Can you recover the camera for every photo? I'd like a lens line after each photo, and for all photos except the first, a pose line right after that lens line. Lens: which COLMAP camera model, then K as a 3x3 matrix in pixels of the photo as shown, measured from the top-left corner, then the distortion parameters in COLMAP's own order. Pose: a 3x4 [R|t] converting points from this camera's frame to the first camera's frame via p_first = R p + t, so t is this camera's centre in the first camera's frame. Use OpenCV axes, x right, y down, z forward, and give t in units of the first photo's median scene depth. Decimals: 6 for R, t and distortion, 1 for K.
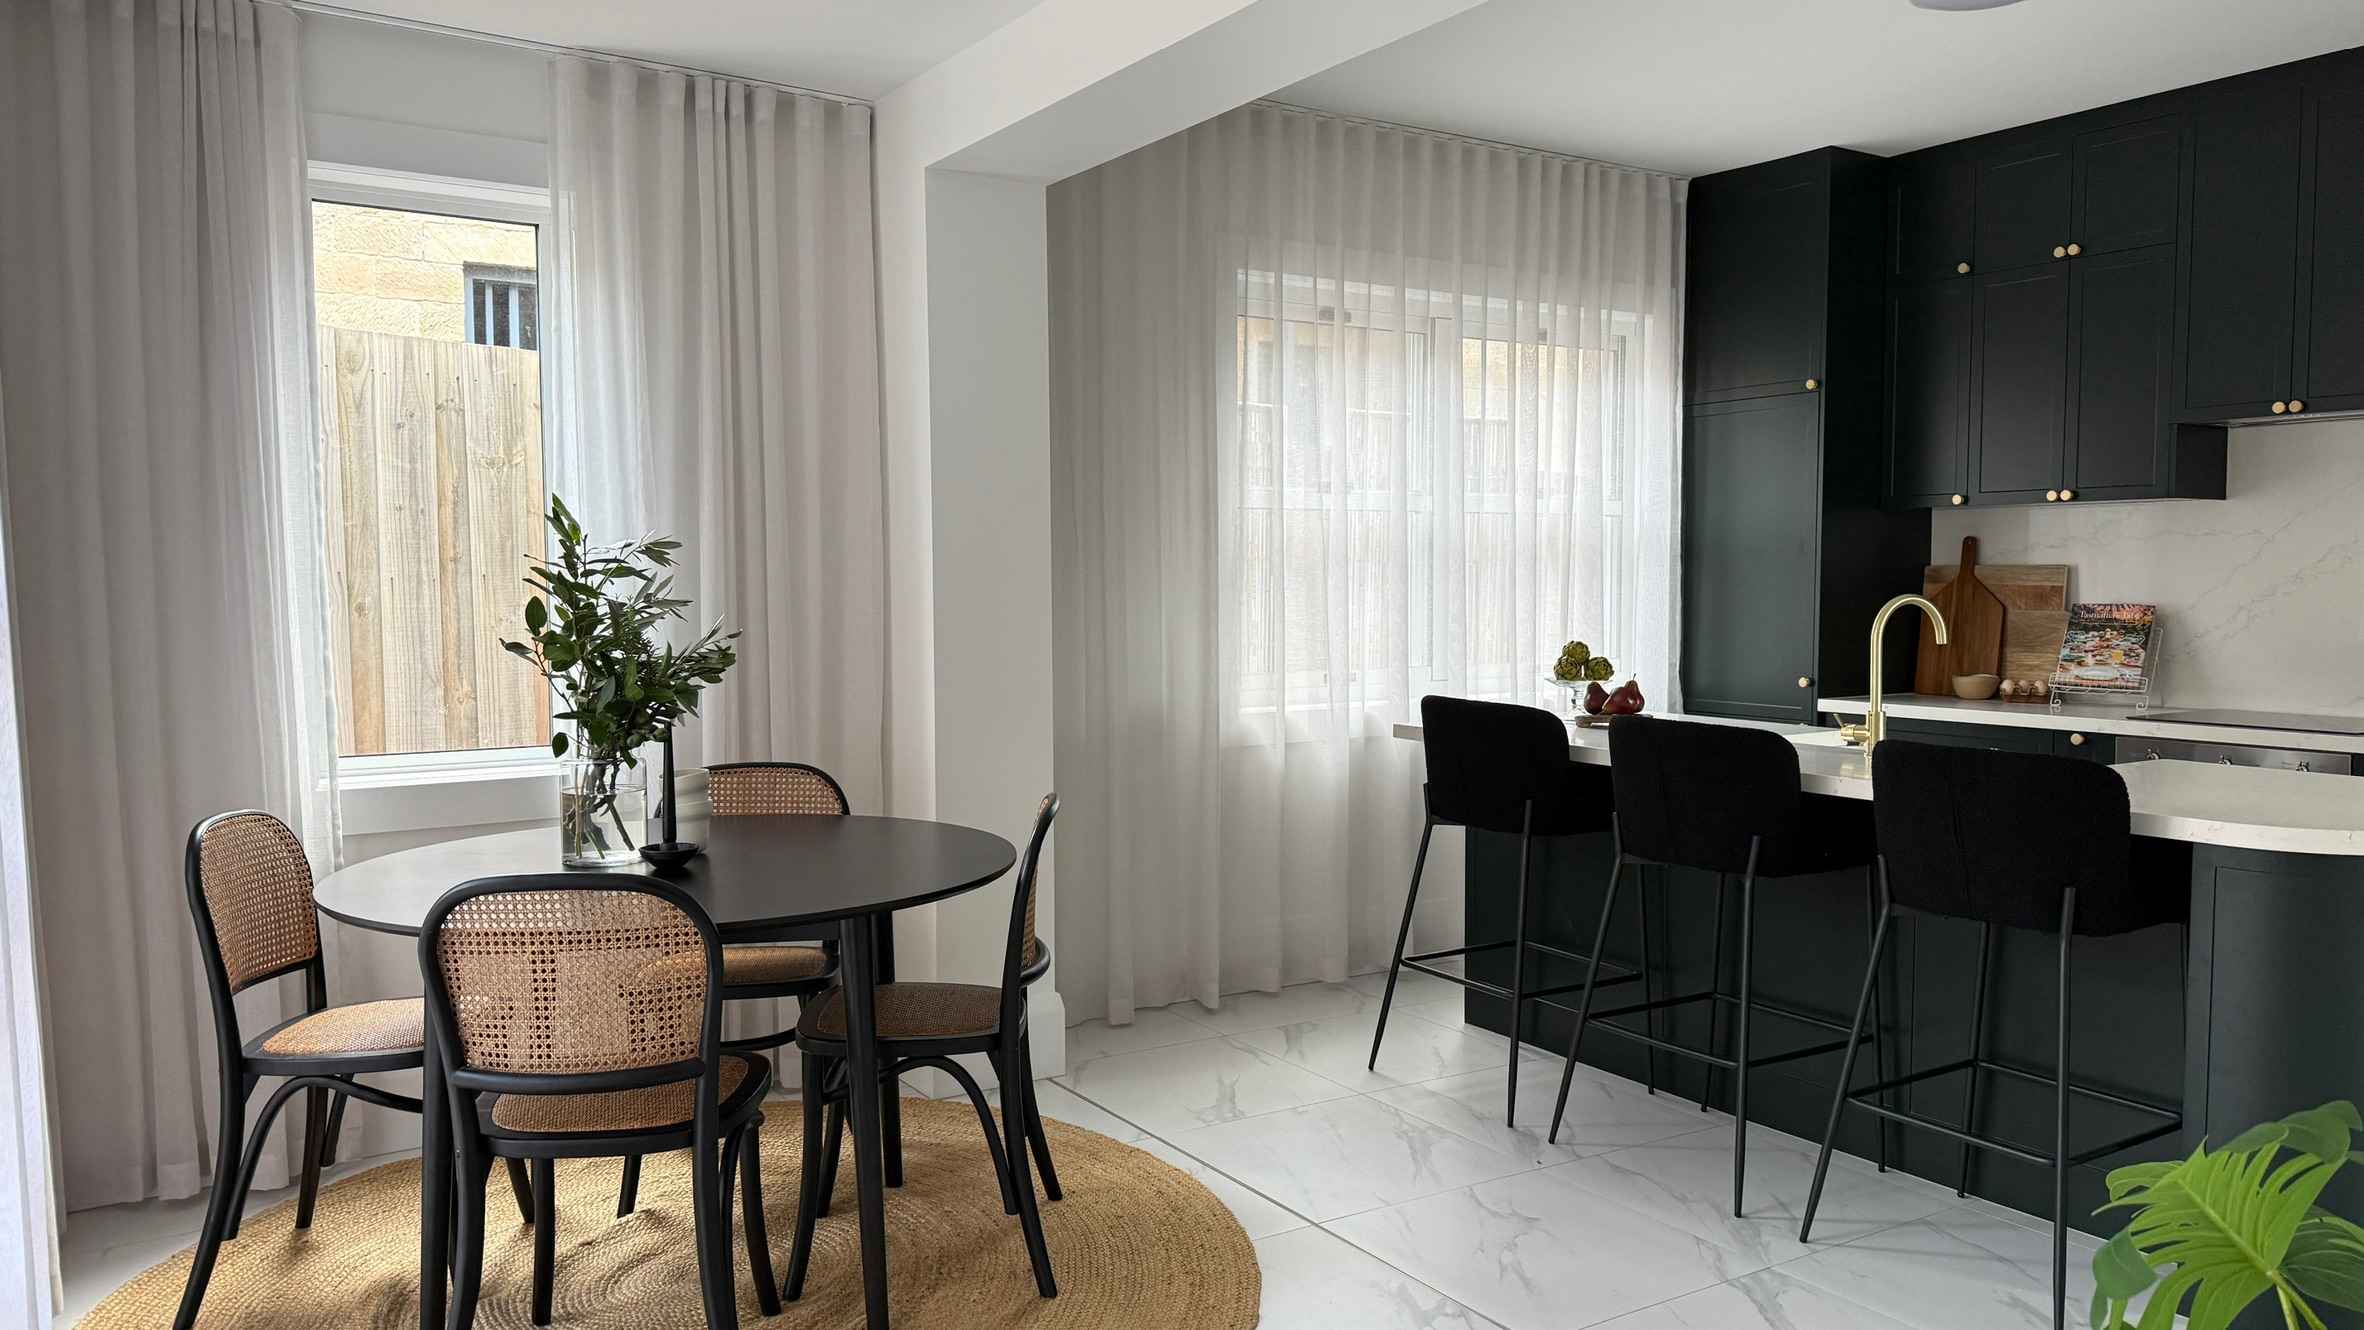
lens RADIAL K [[1648.7, 0, 1196.9], [0, 1648.7, 680.6], [0, 0, 1]] dist [0.149406, -0.243183]
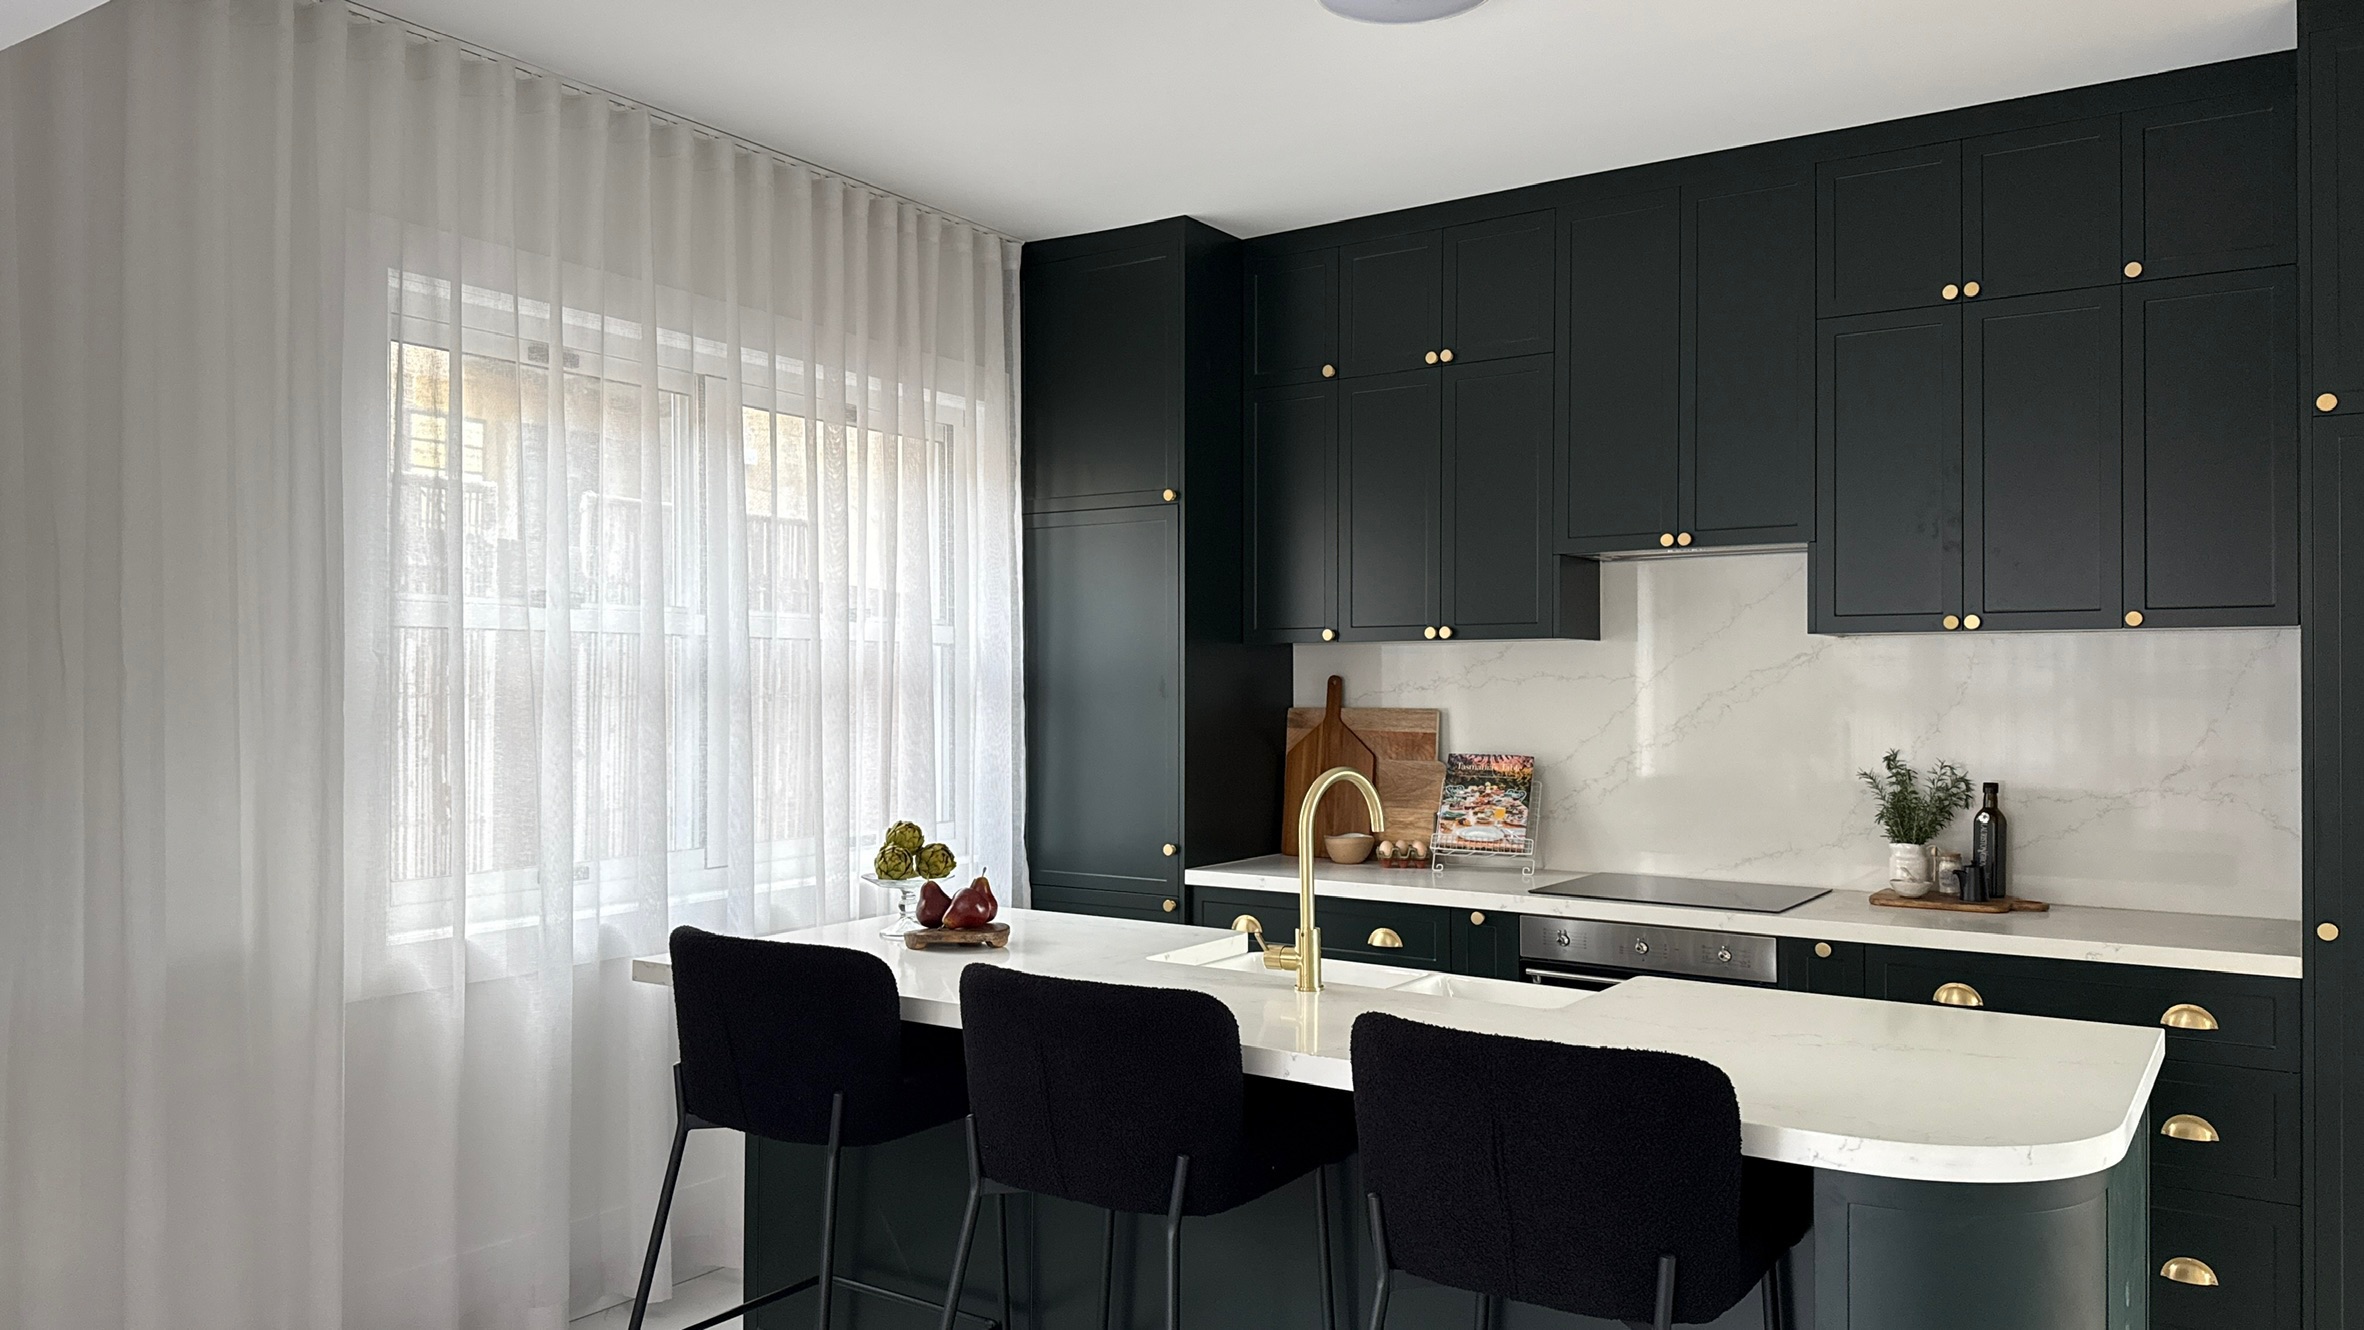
lens RADIAL K [[1648.7, 0, 1196.9], [0, 1648.7, 680.6], [0, 0, 1]] dist [0.149406, -0.243183]
pose [[0.917863, 0.003535, 0.396881, 0.068958], [0.023426, 0.997735, -0.063064, -0.042728], [-0.396204, 0.067182, 0.915701, 0.334804]]
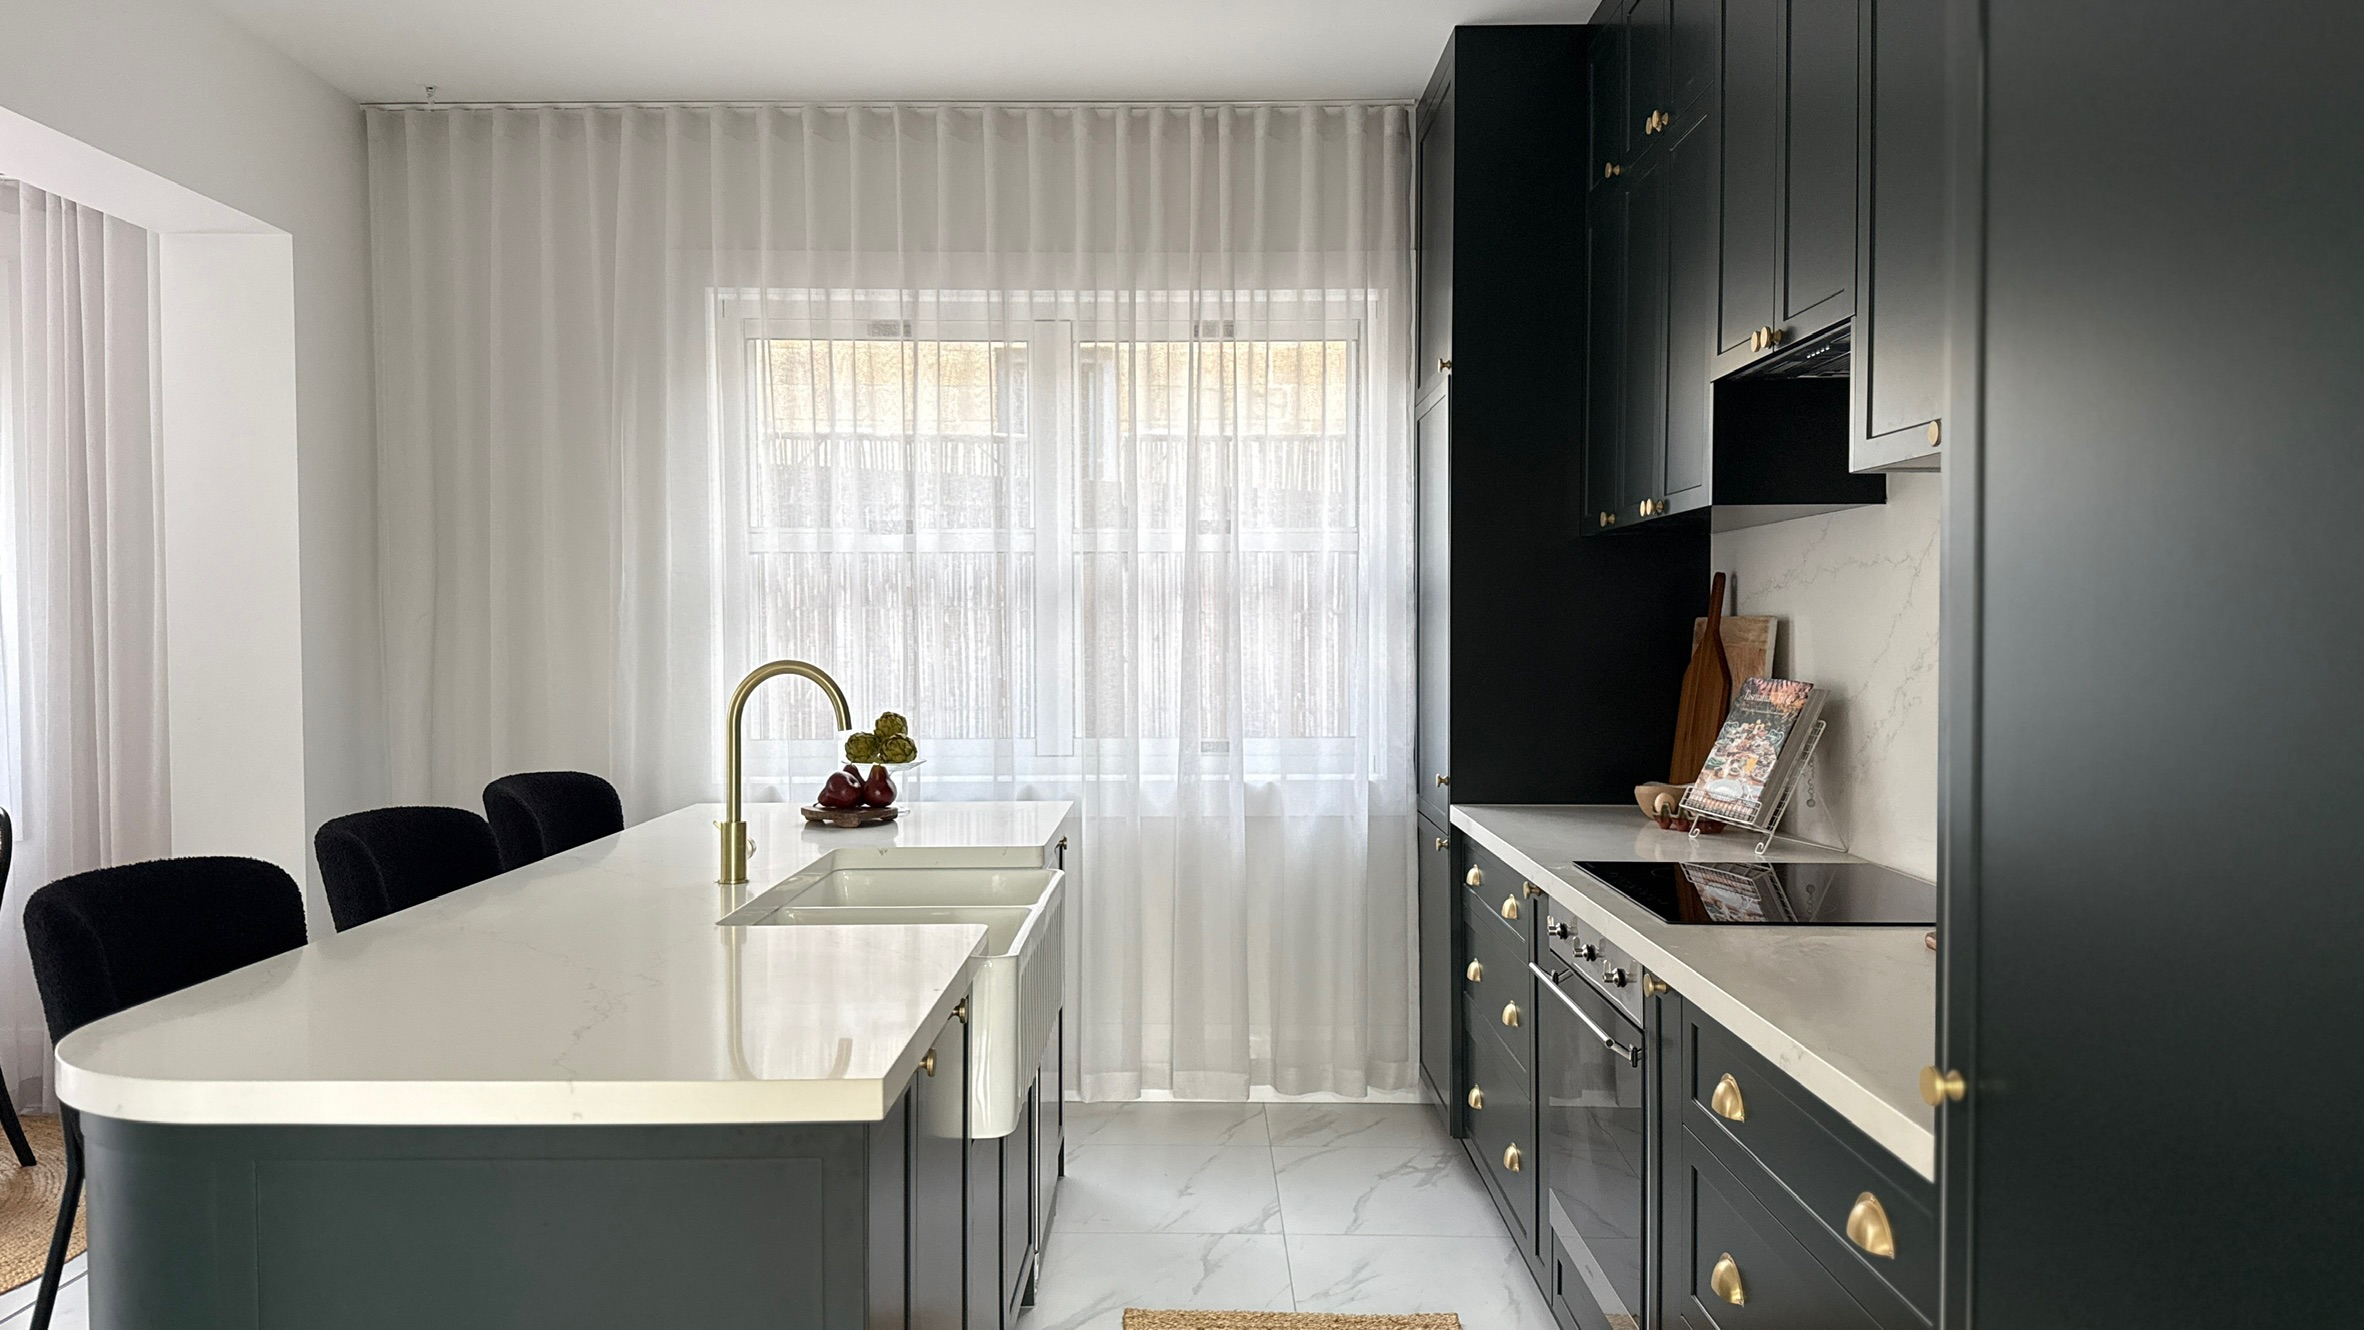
lens RADIAL K [[1648.7, 0, 1196.9], [0, 1648.7, 680.6], [0, 0, 1]] dist [0.149406, -0.243183]
pose [[0.837564, 0.018432, -0.546028, 0.914121], [-0.034112, 0.999245, -0.018593, -0.034514], [0.545273, 0.034199, 0.837561, 0.481095]]
